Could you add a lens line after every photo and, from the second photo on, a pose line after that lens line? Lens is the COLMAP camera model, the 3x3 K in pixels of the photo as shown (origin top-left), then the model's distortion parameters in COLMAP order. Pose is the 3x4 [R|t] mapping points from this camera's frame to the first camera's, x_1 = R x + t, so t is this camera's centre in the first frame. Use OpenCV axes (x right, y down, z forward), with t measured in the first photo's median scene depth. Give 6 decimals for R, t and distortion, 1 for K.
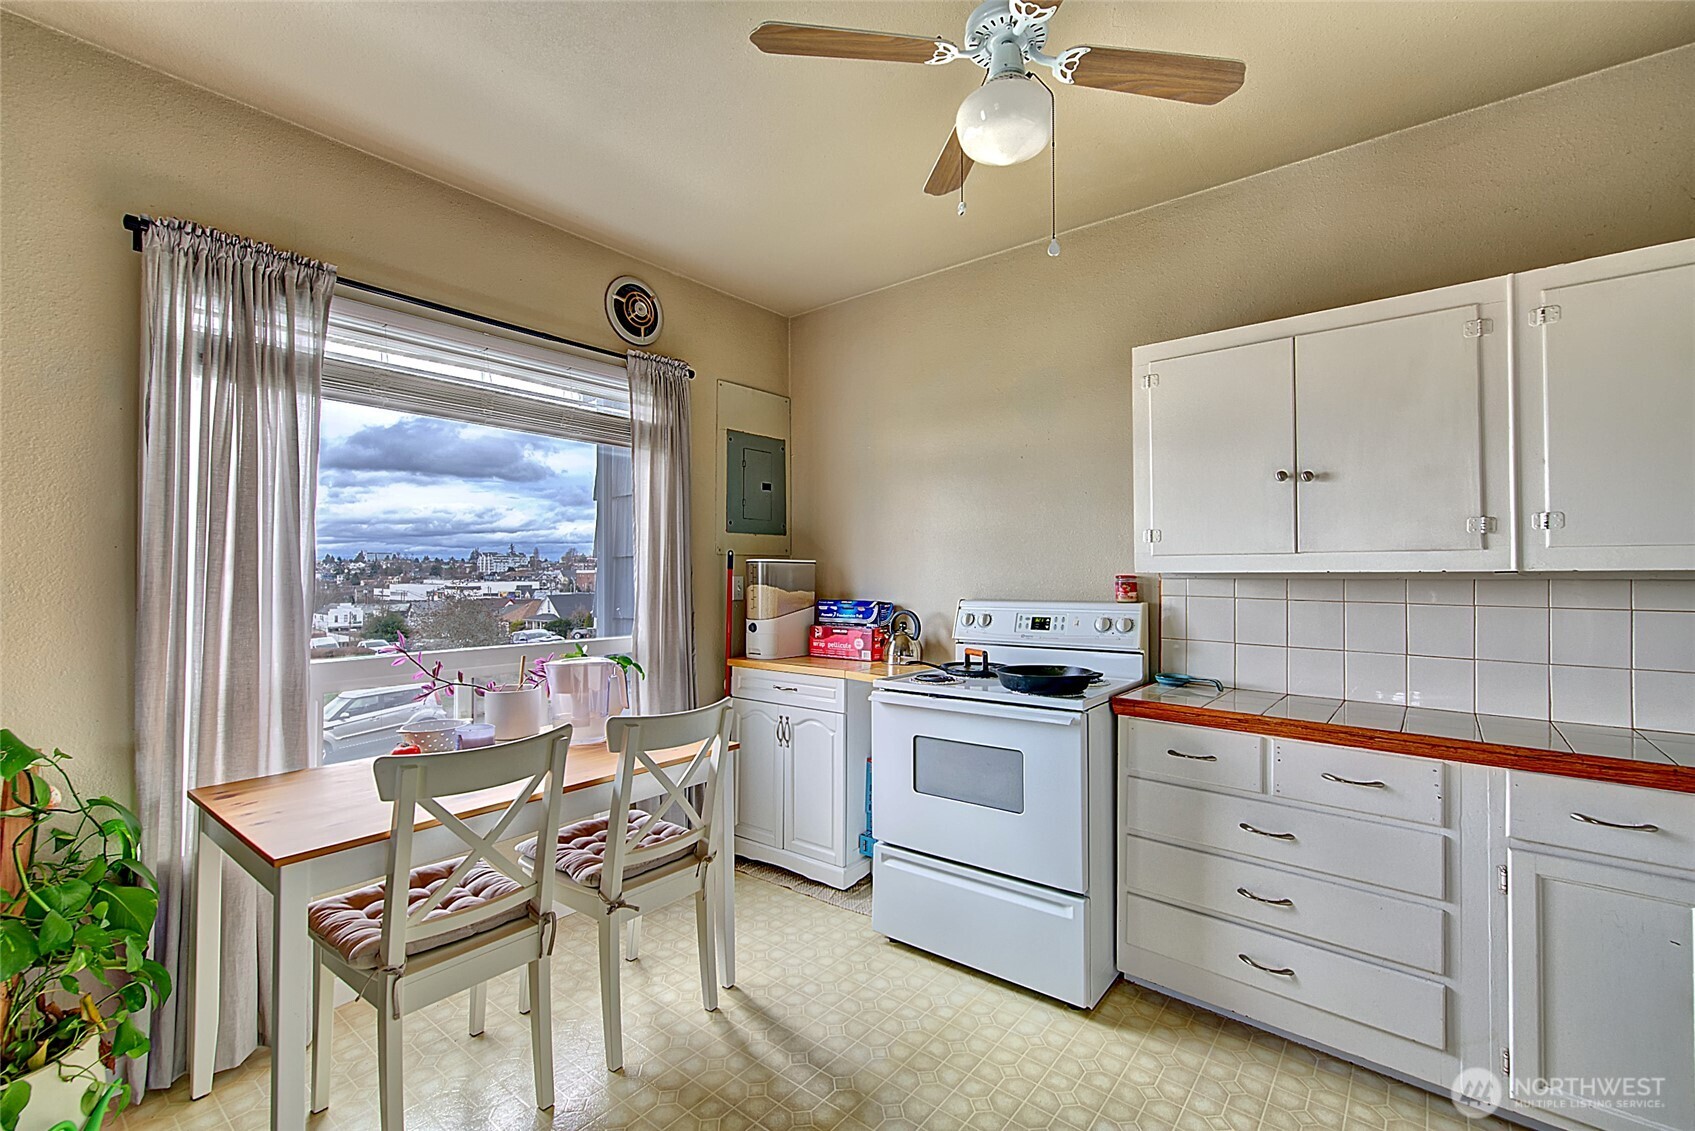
lens RADIAL K [[736.2, 0, 848.6], [0, 736.2, 559.1], [0, 0, 1]] dist [0.011493, 0.000117]
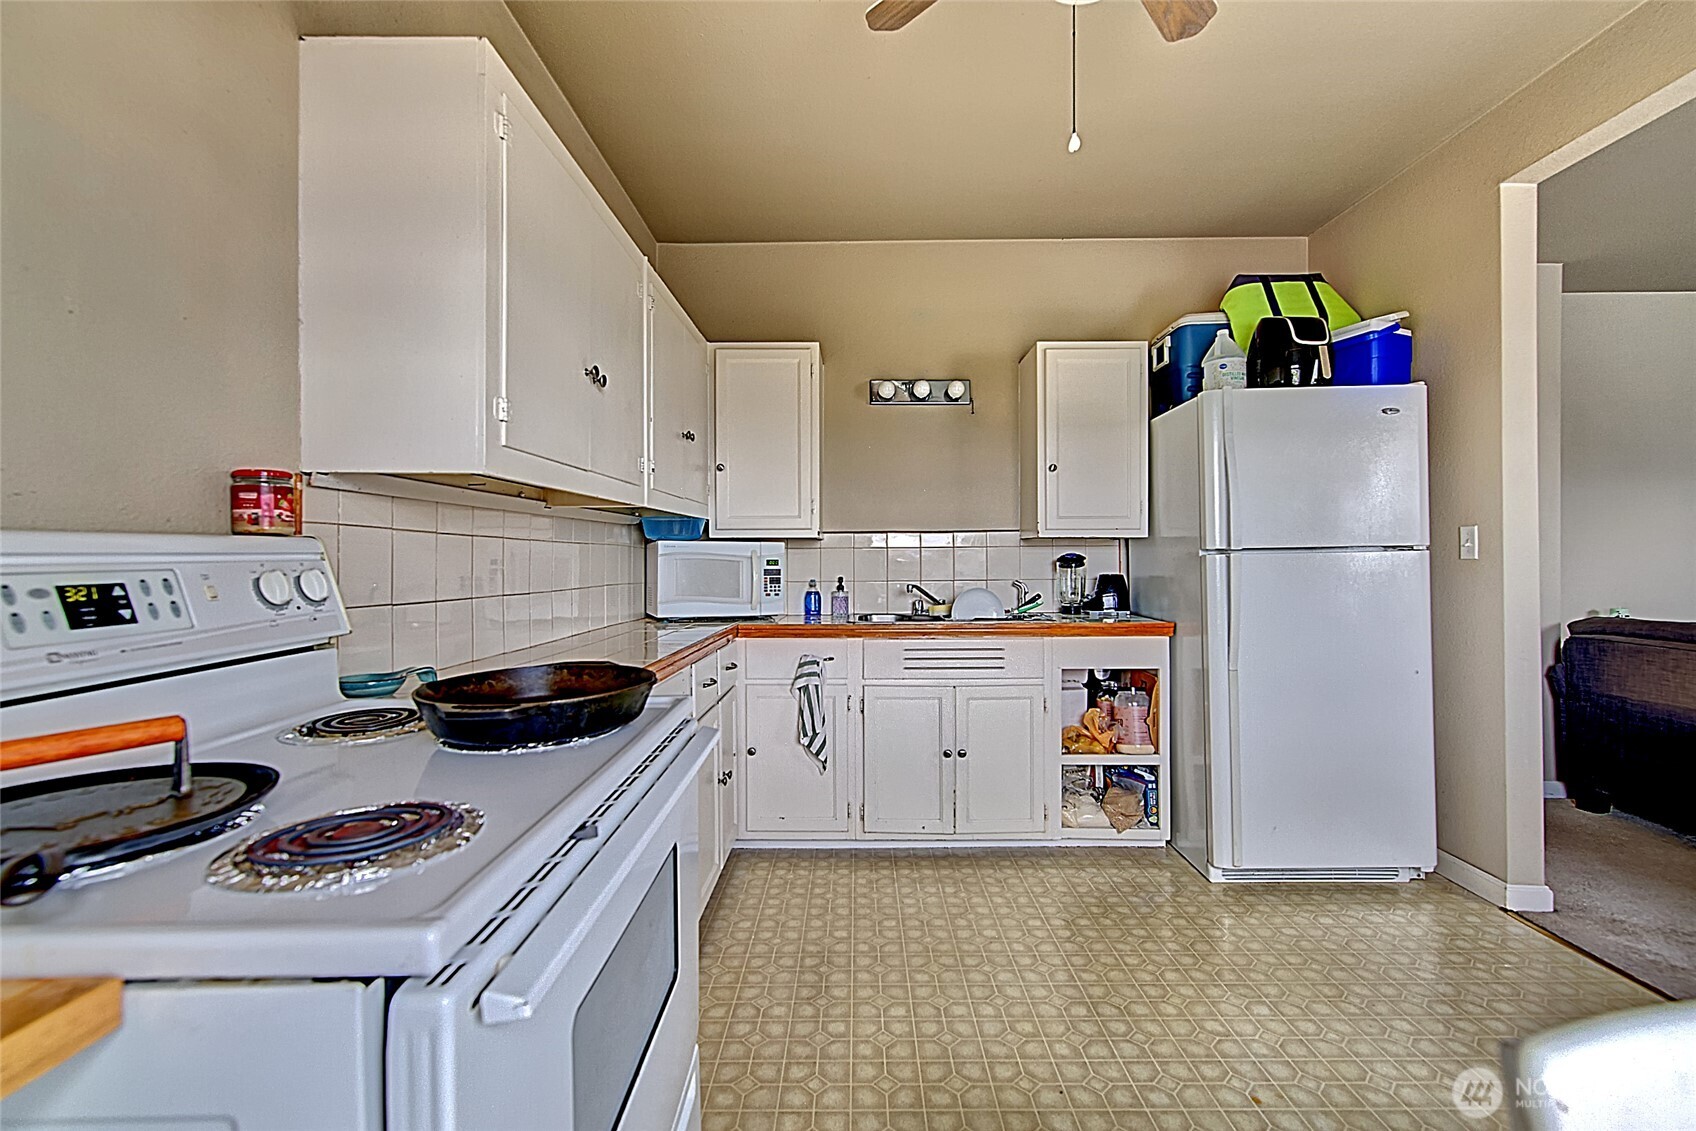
lens RADIAL K [[736.6, 0, 849.1], [0, 736.6, 559.1], [0, 0, 1]] dist [0.011493, 0.000117]
pose [[-0.621360, -0.001458, 0.783524, -0.160042], [-0.012414, 0.999891, -0.007984, 0.072664], [-0.783427, -0.014687, -0.621310, 1.015545]]
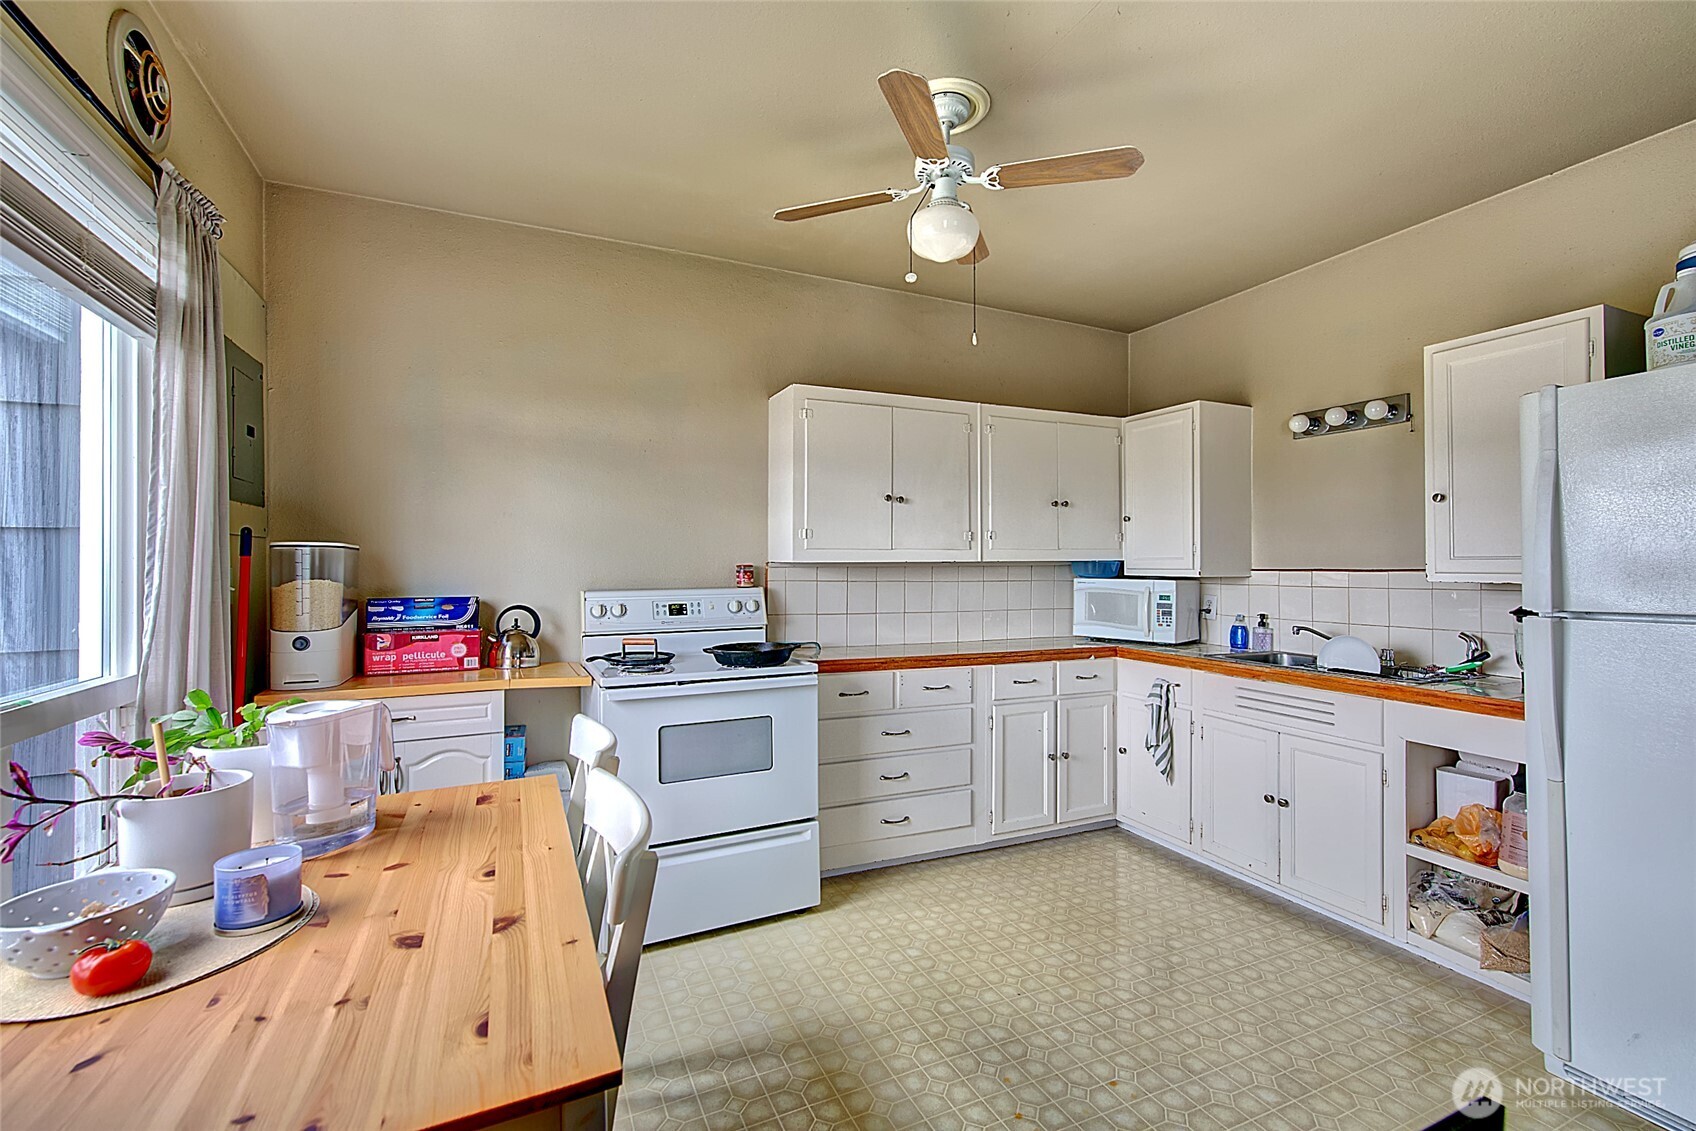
lens RADIAL K [[720.4, 0, 848.0], [0, 720.4, 565.5], [0, 0, 1]] dist [-0.000034, 0.000126]
pose [[0.458530, -0.000587, 0.888679, -0.600783], [-0.015518, 0.999842, 0.008668, 0.010510], [-0.888543, -0.017765, 0.458448, 0.316045]]
